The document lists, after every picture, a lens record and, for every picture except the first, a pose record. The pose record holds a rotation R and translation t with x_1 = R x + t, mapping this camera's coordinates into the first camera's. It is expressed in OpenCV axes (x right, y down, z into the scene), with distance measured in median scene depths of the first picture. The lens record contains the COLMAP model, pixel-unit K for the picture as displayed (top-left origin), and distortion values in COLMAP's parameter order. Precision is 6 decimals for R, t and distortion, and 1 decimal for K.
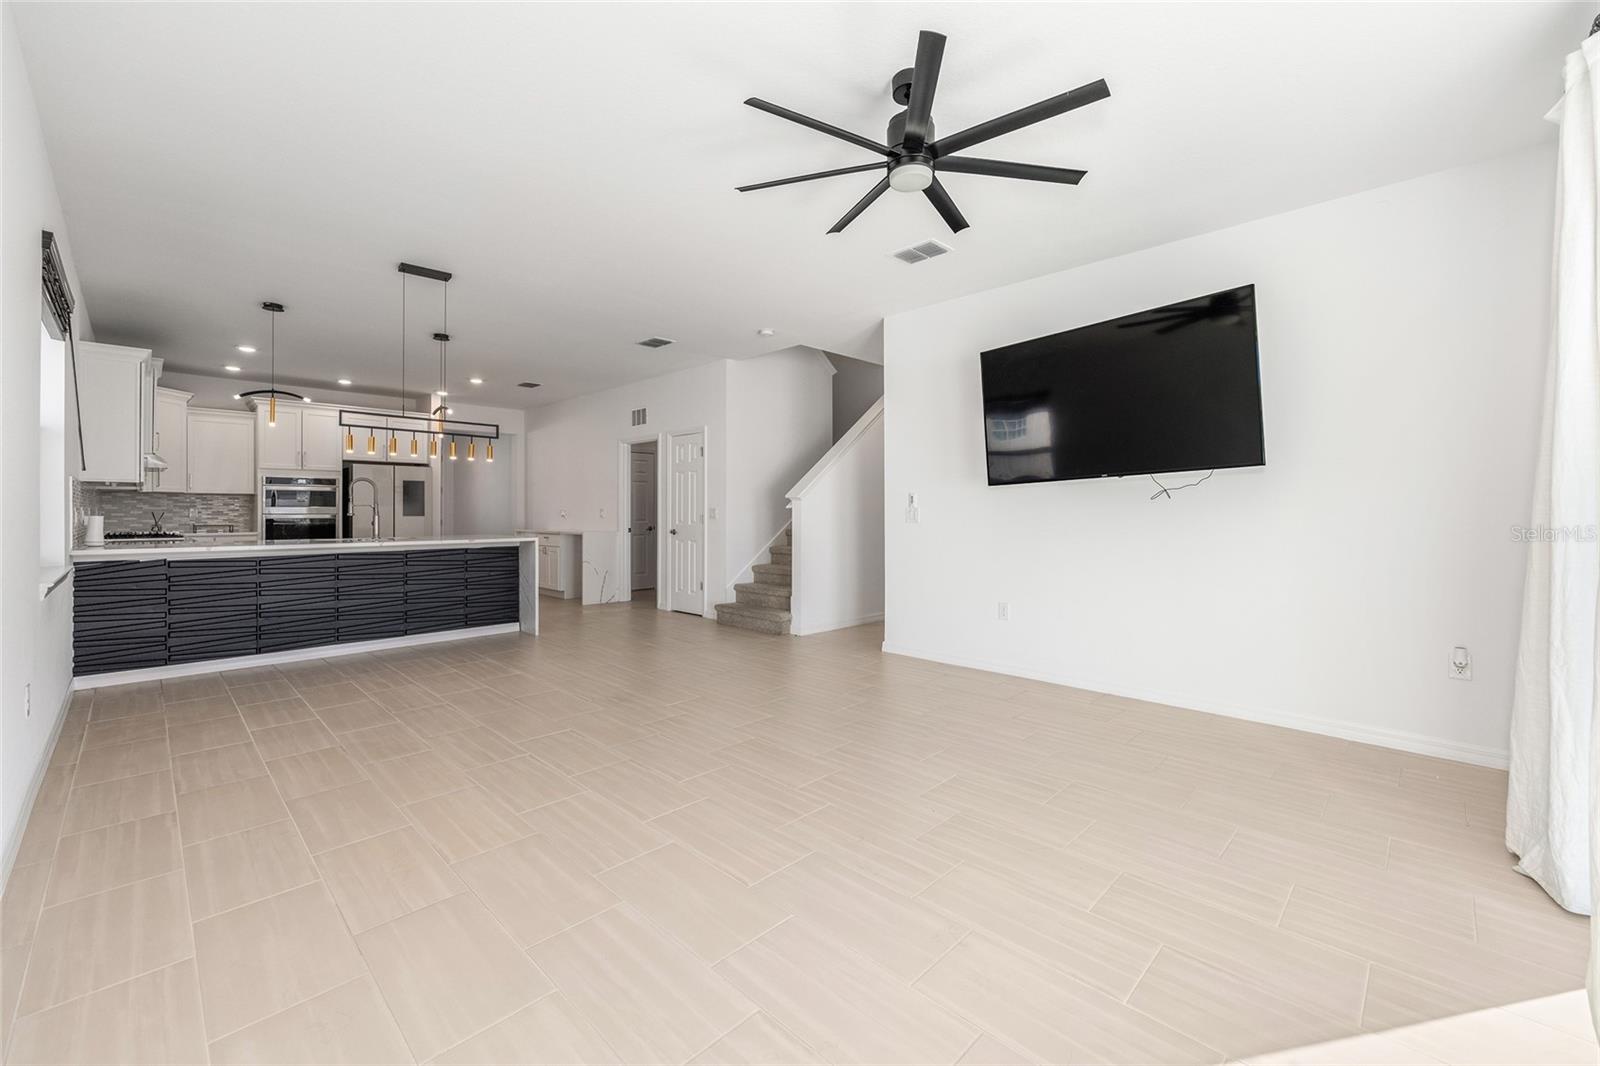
lens RADIAL K [[642.6, 0, 799.5], [0, 642.6, 506.3], [0, 0, 1]] dist [-0.004399, 0.000592]
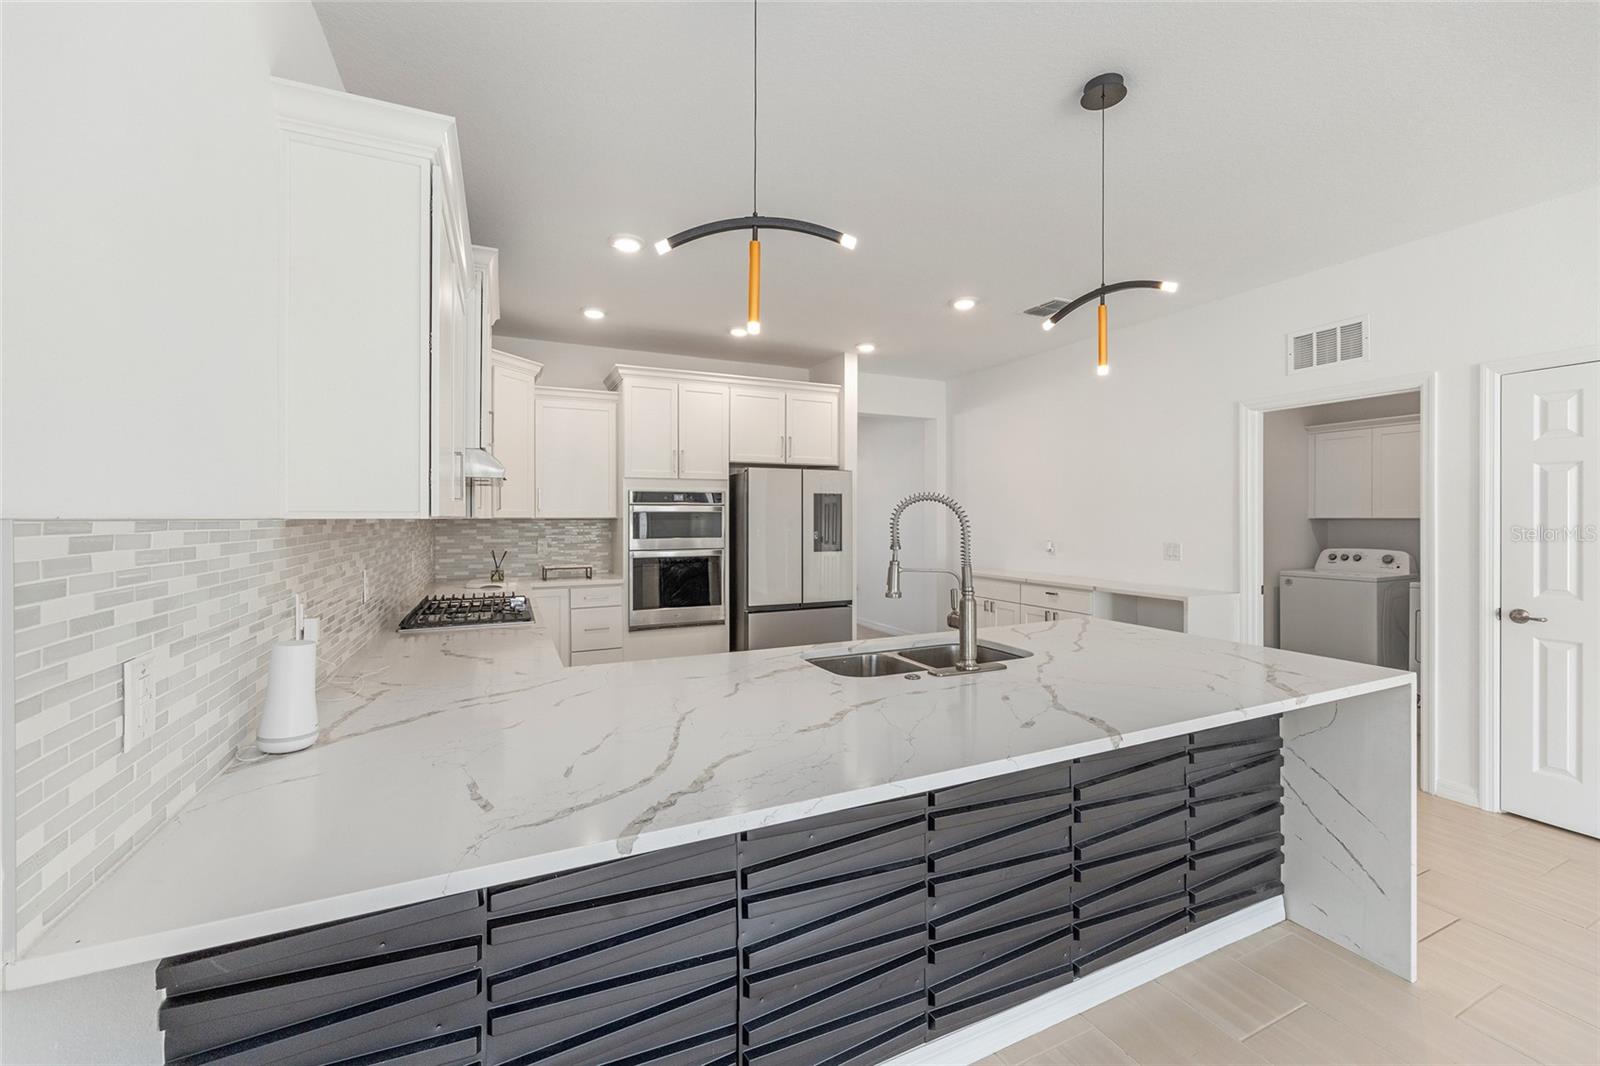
lens RADIAL K [[642.6, 0, 804.8], [0, 642.6, 520.7], [0, 0, 1]] dist [-0.004399, 0.000592]
pose [[0.935375, 0.000524, -0.353657, -0.445421], [0.004771, 0.999889, 0.014100, -0.025020], [0.353625, -0.014876, 0.935269, 0.461816]]
